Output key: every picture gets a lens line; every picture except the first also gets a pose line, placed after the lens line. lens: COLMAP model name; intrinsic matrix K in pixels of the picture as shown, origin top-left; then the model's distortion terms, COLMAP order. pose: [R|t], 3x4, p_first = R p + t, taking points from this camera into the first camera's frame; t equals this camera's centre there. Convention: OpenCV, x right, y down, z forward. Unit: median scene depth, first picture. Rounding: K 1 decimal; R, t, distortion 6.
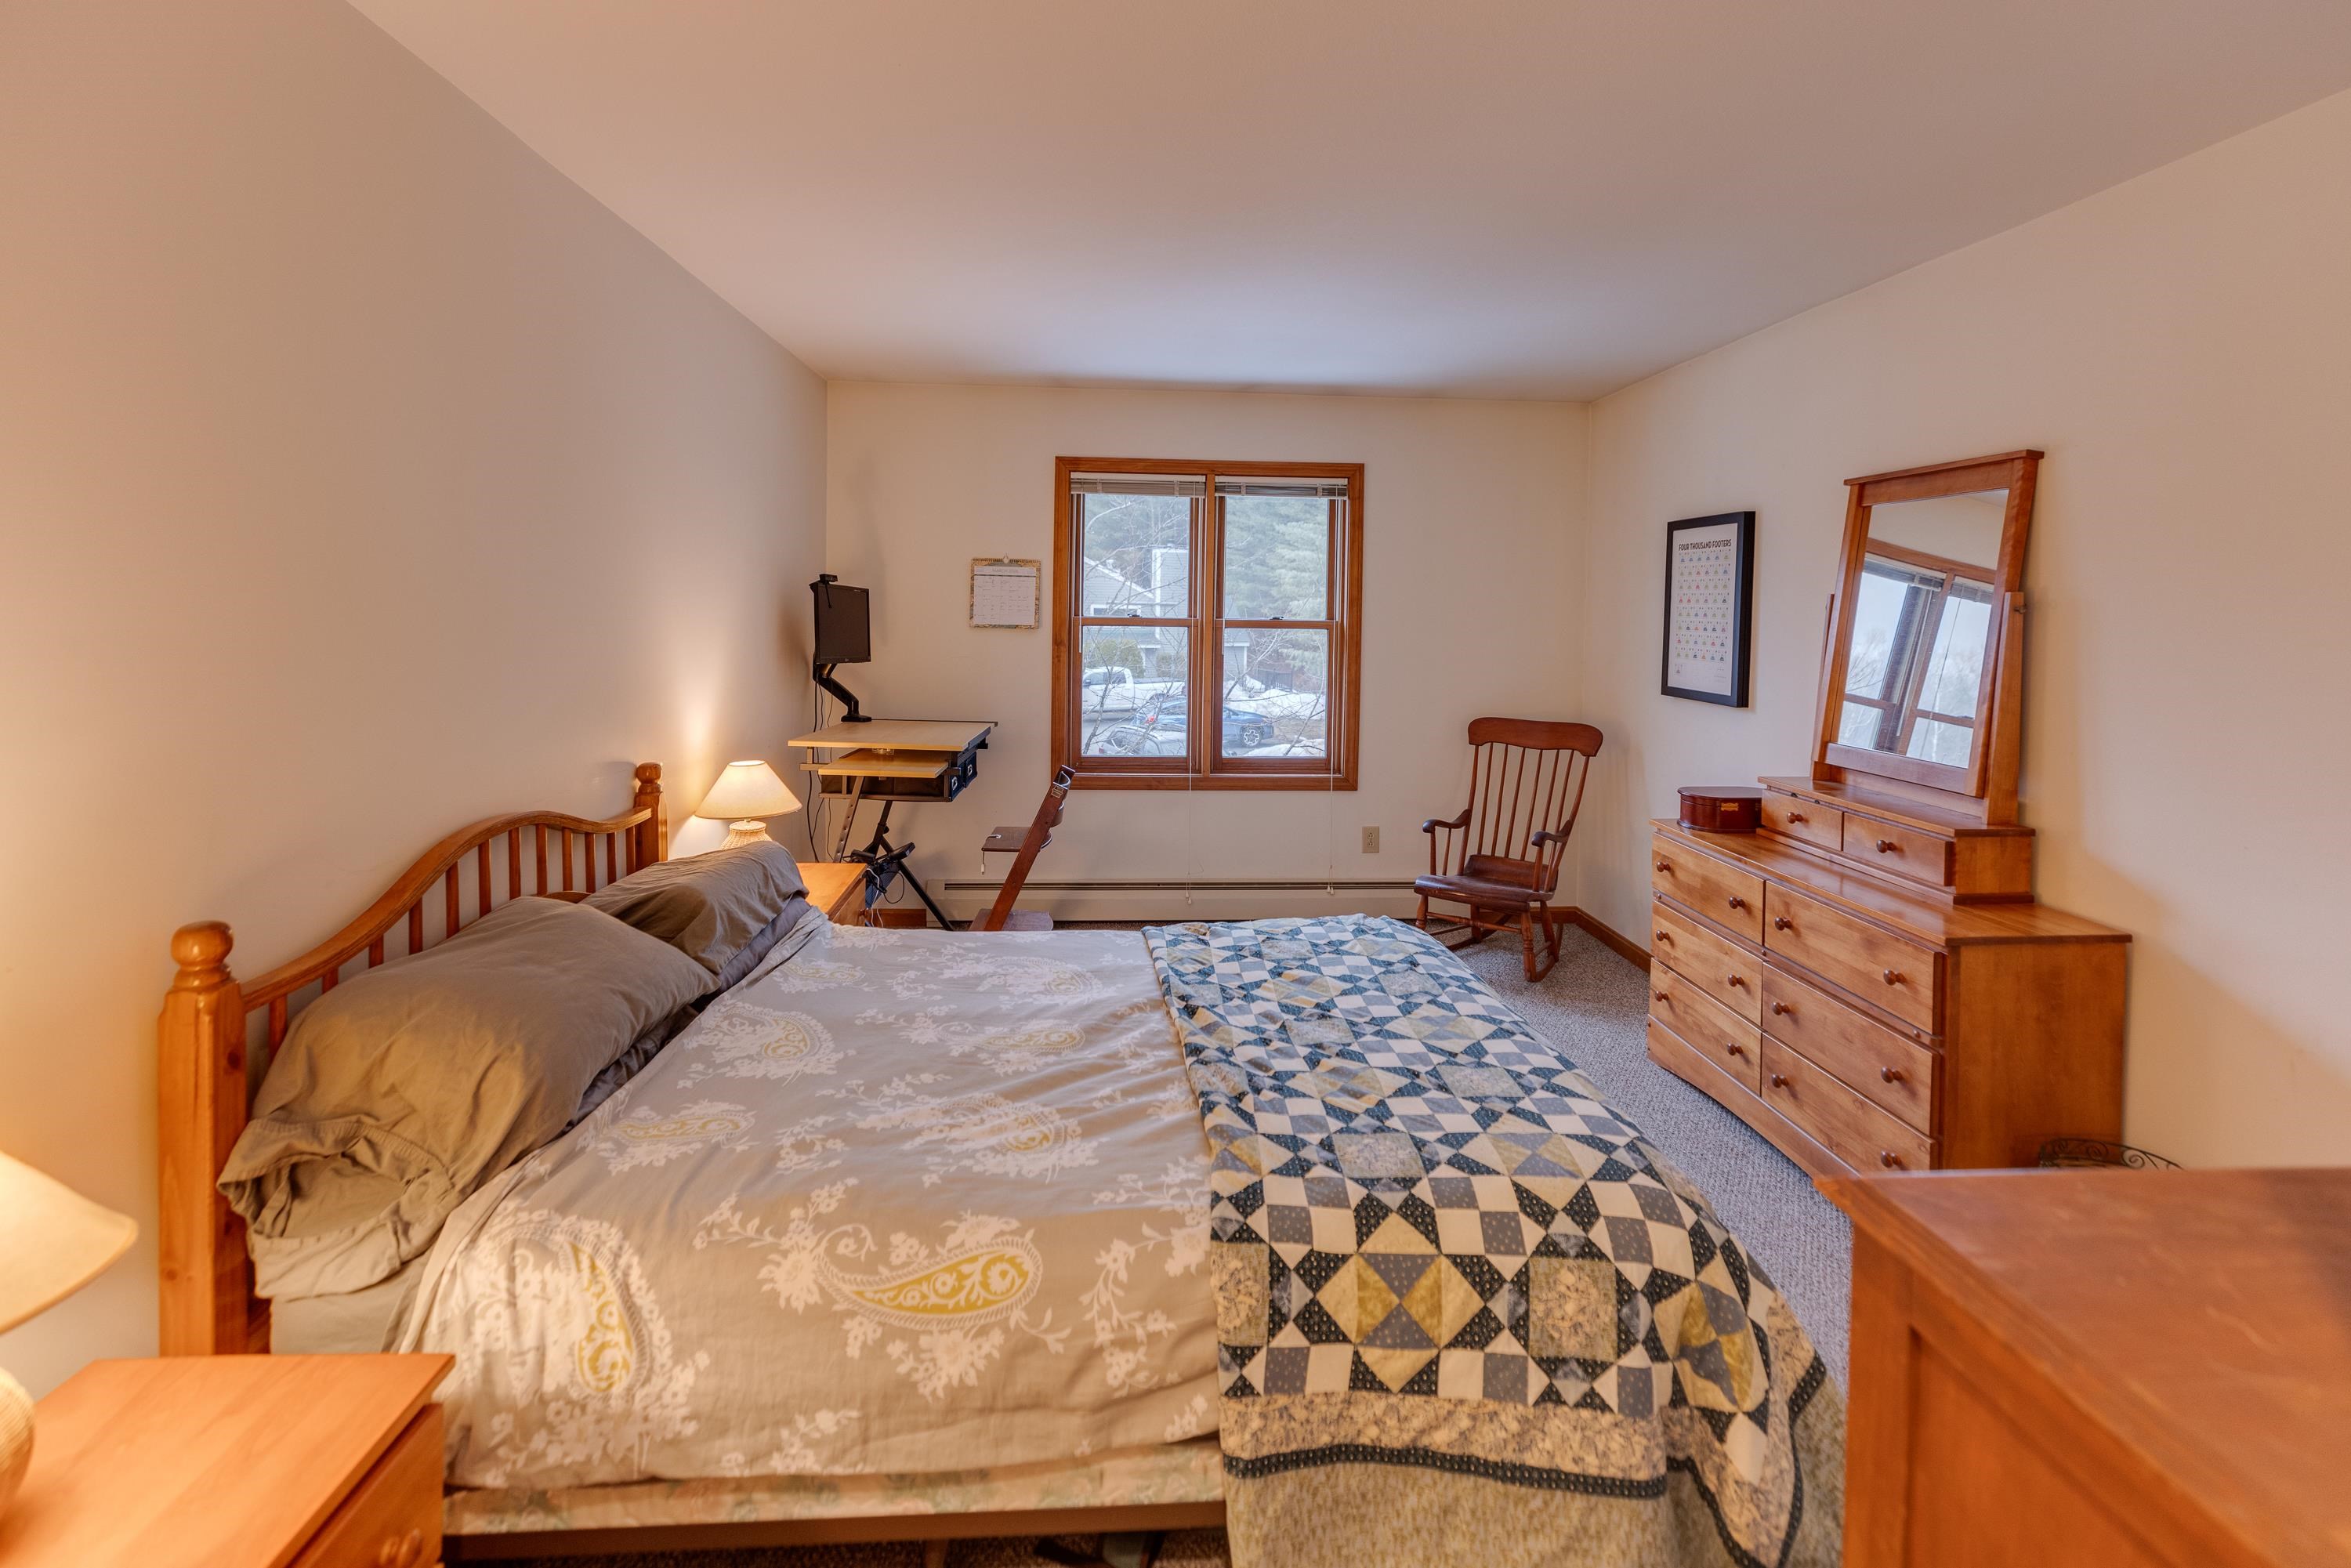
lens RADIAL K [[1094.7, 0, 1178.2], [0, 1094.7, 653.2], [0, 0, 1]] dist [0.003719, 0.000376]
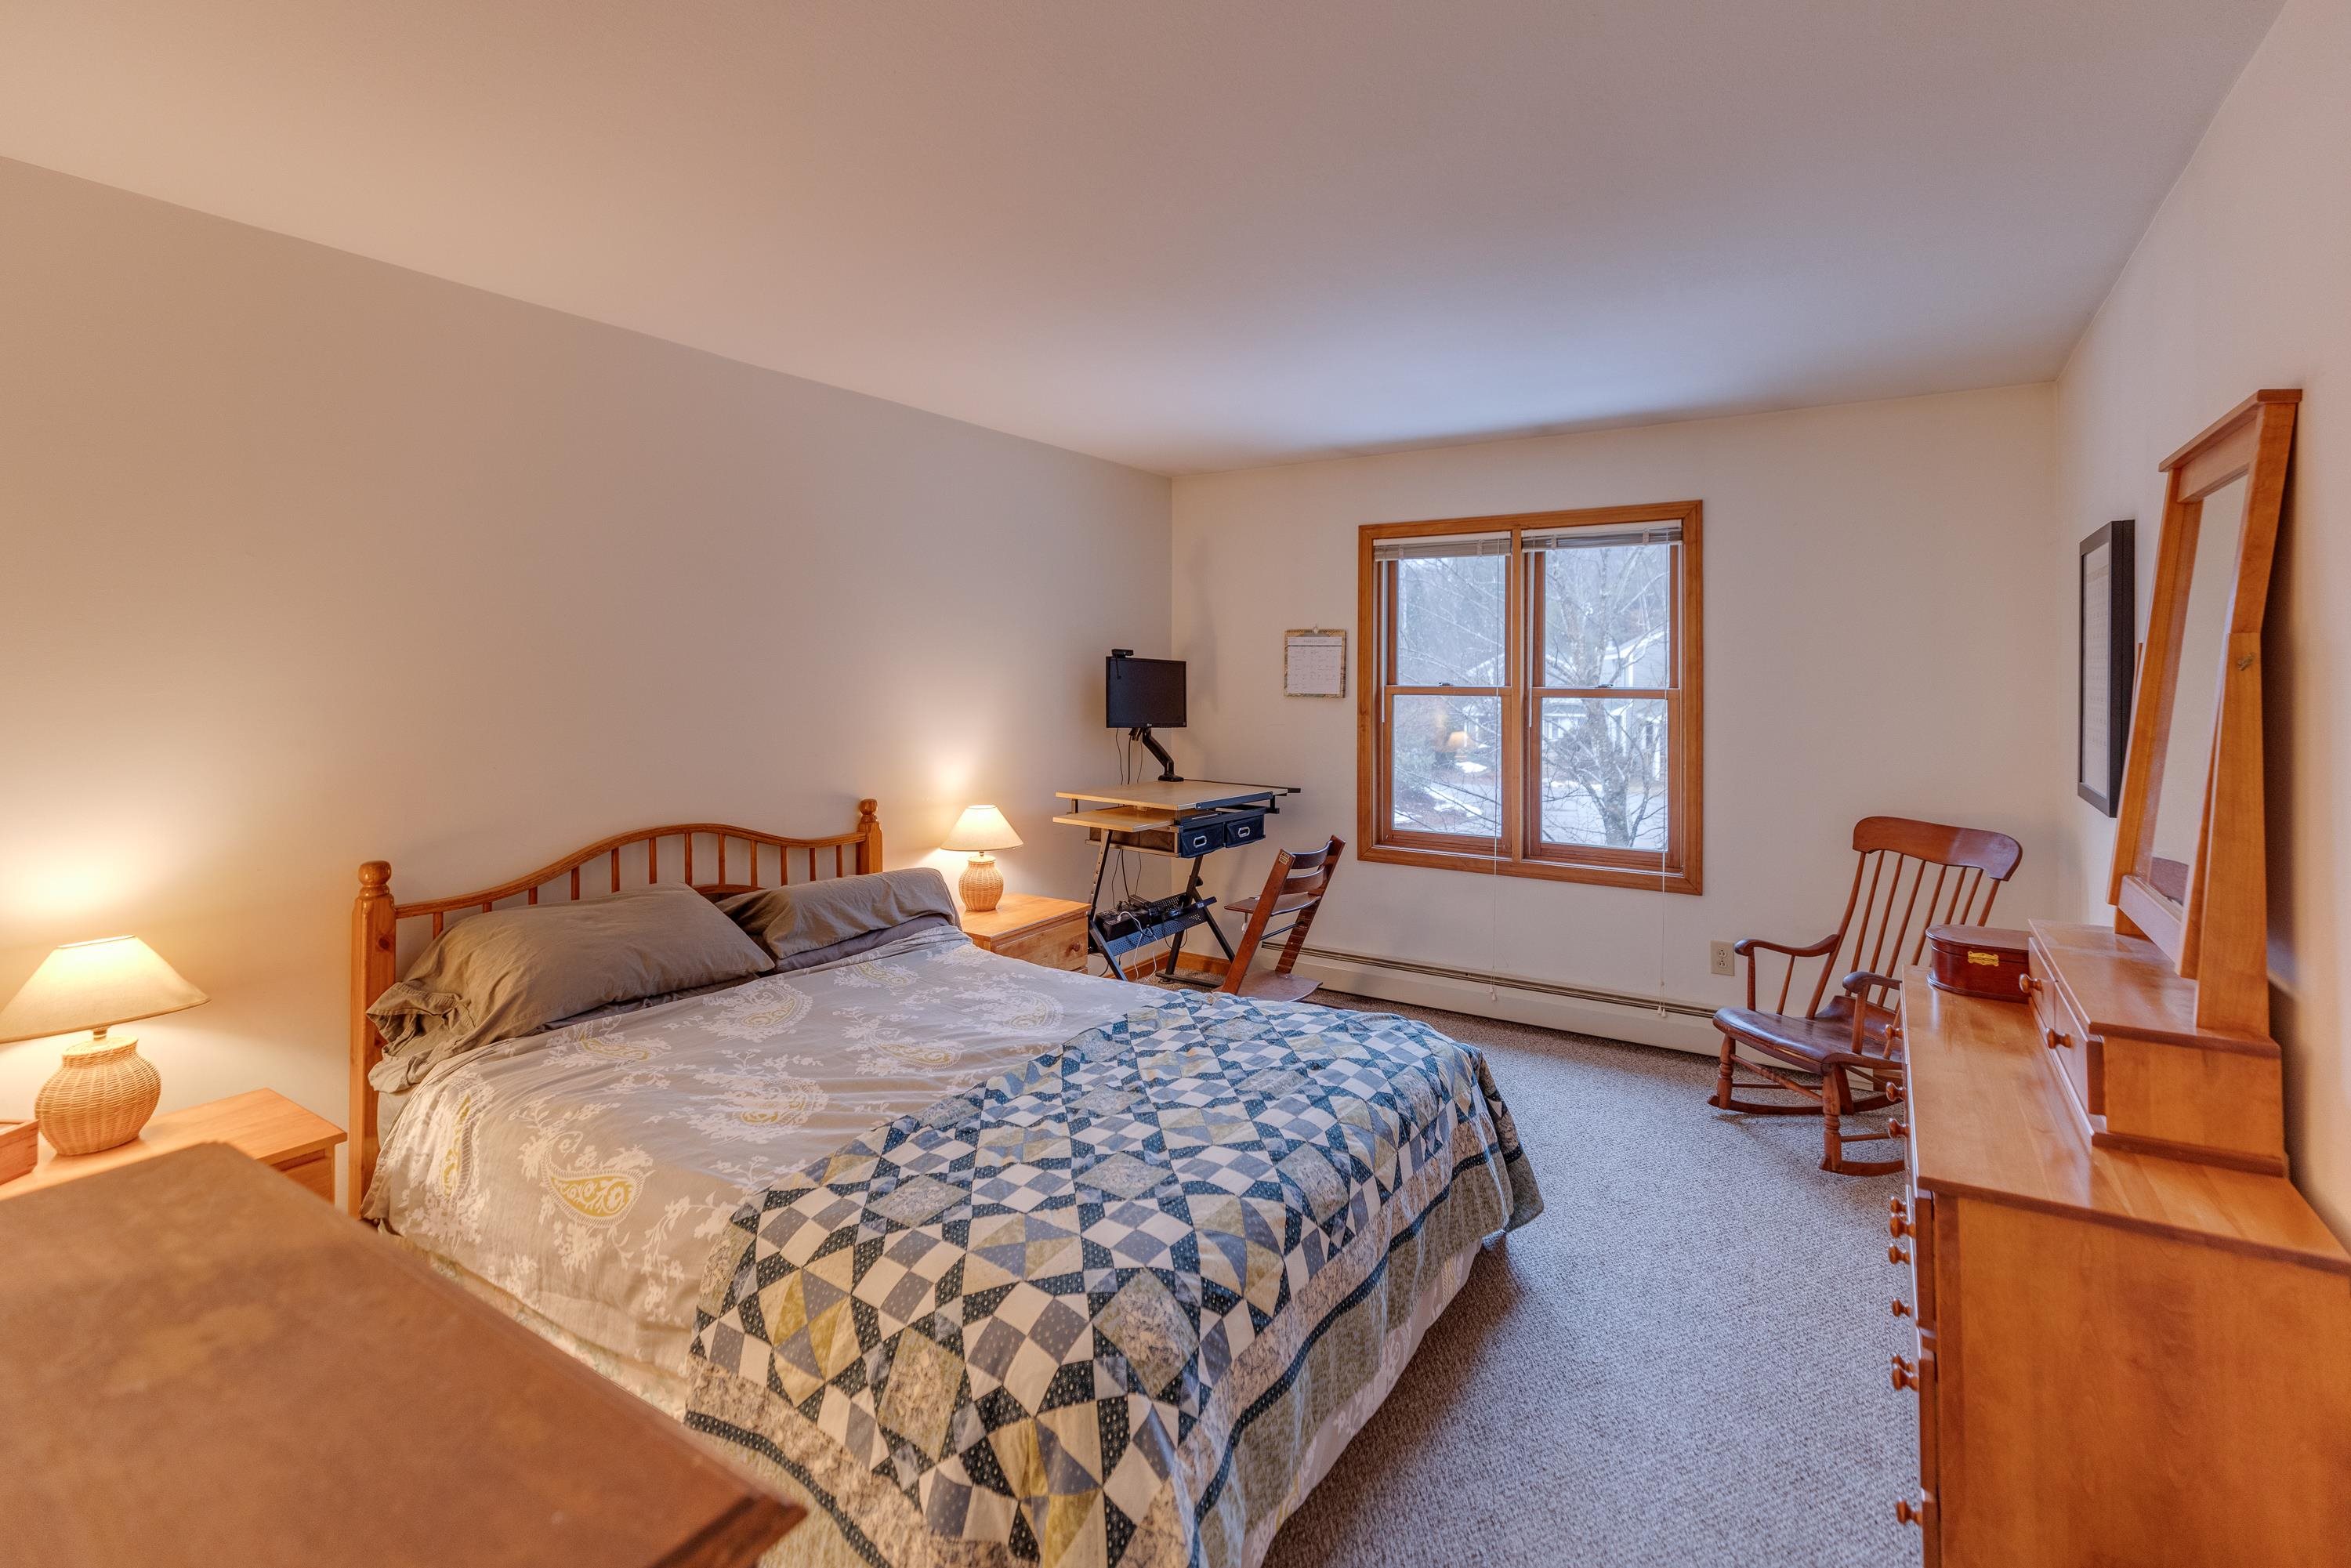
lens RADIAL K [[1098.9, 0, 1186.1], [0, 1098.9, 680.6], [0, 0, 1]] dist [0.003101, 0.000423]
pose [[0.805843, -0.007504, -0.592082, 0.511292], [-0.017014, 0.999213, -0.035822, 0.000616], [0.591885, 0.038940, 0.805081, 0.150991]]
